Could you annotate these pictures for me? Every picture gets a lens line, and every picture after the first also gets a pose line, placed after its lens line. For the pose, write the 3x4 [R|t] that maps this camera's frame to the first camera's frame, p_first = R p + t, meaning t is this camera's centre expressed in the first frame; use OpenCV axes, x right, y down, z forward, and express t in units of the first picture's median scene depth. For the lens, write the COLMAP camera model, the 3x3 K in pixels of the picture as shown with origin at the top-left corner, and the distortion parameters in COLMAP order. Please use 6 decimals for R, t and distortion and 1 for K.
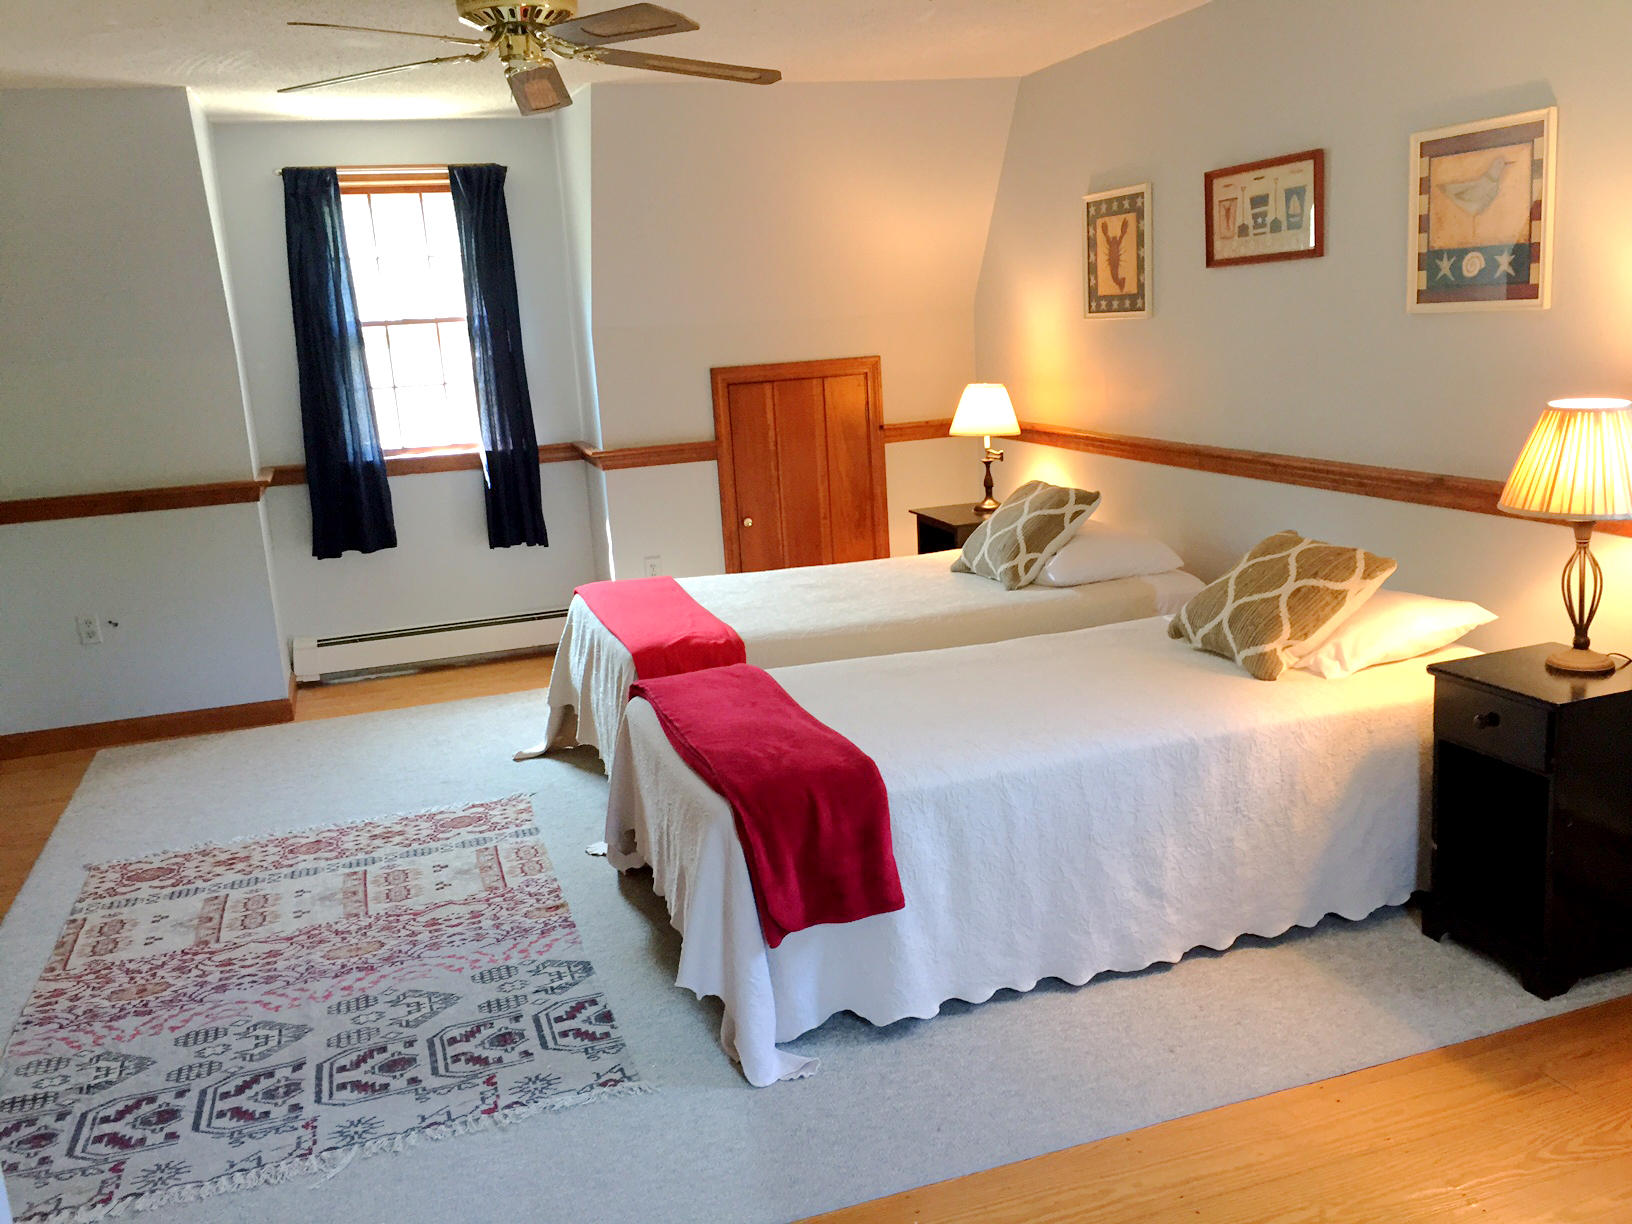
lens RADIAL K [[1391.1, 0, 818.5], [0, 1391.1, 609.6], [0, 0, 1]] dist [0.076371, -0.038251]
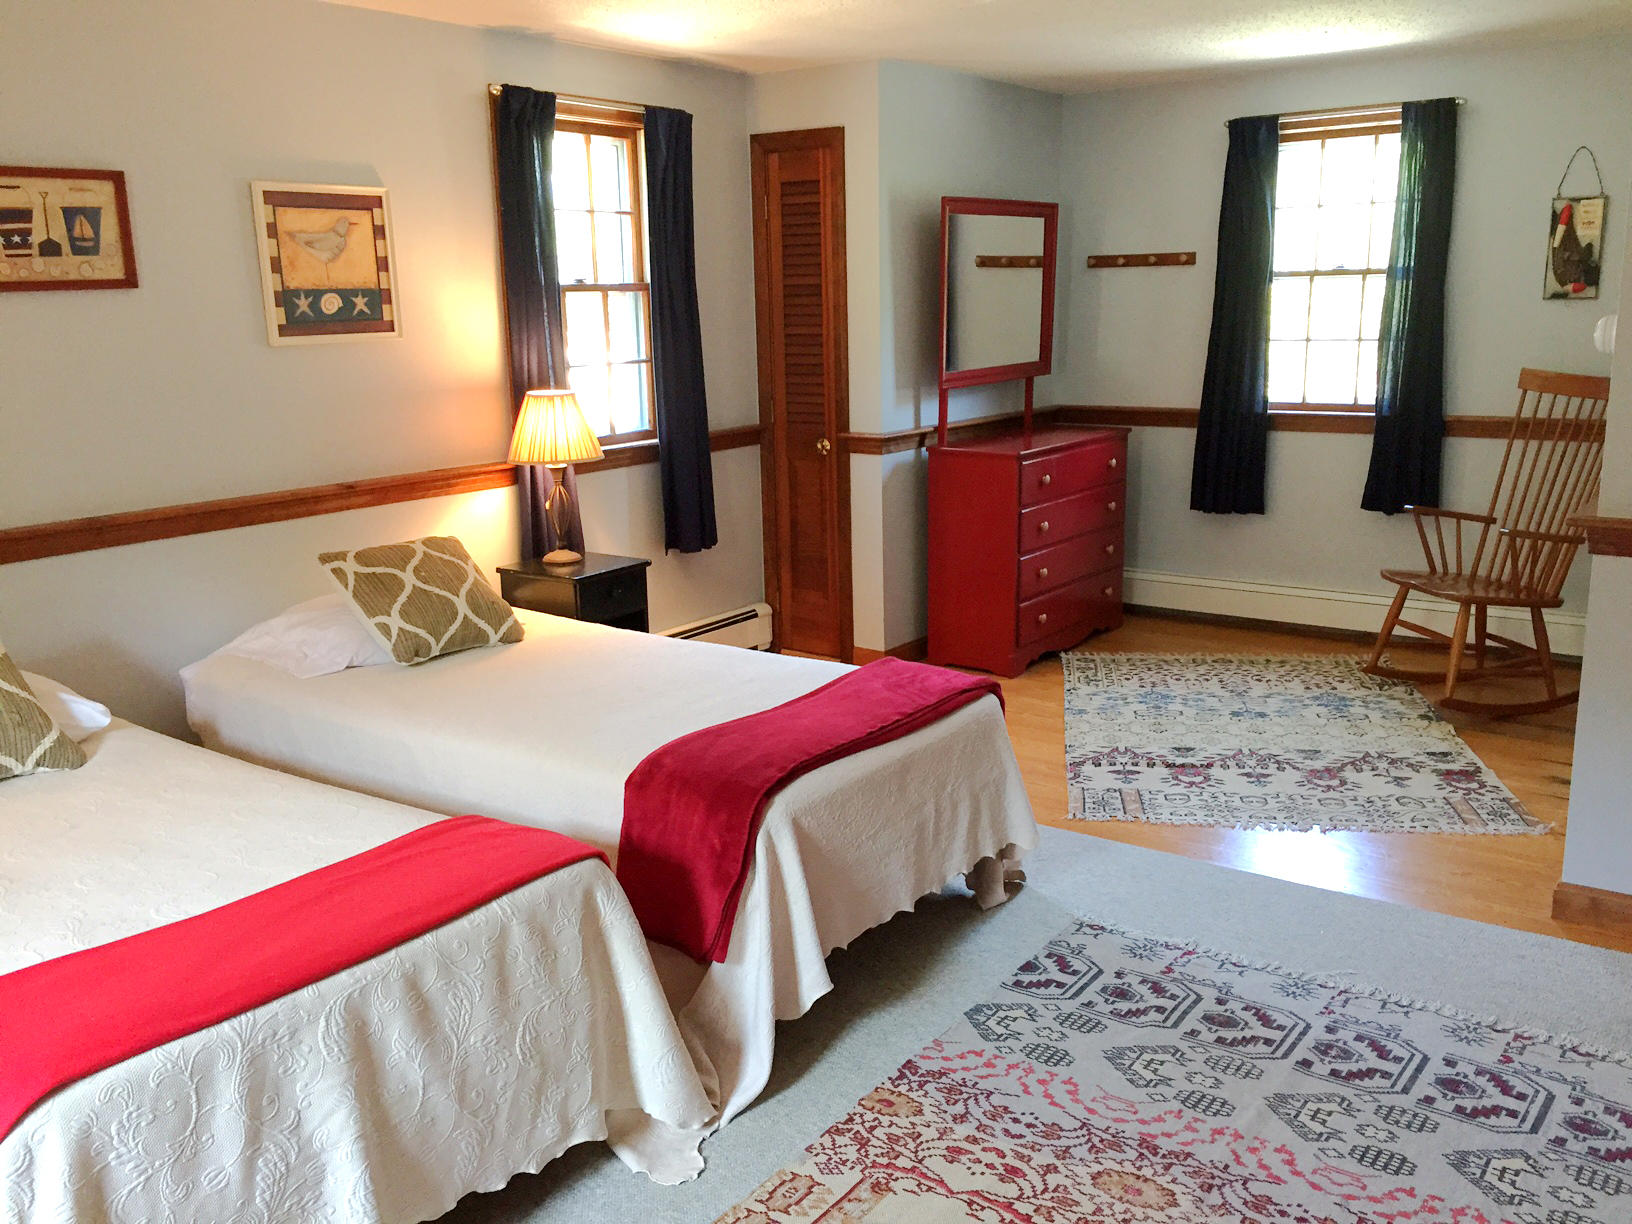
lens RADIAL K [[1391.1, 0, 816.0], [0, 1391.1, 609.8], [0, 0, 1]] dist [0.076371, -0.038251]
pose [[-0.566839, -0.114449, 0.815840, -0.866903], [0.236231, 0.926136, 0.294053, -0.289177], [-0.789233, 0.359408, -0.497934, 1.533185]]
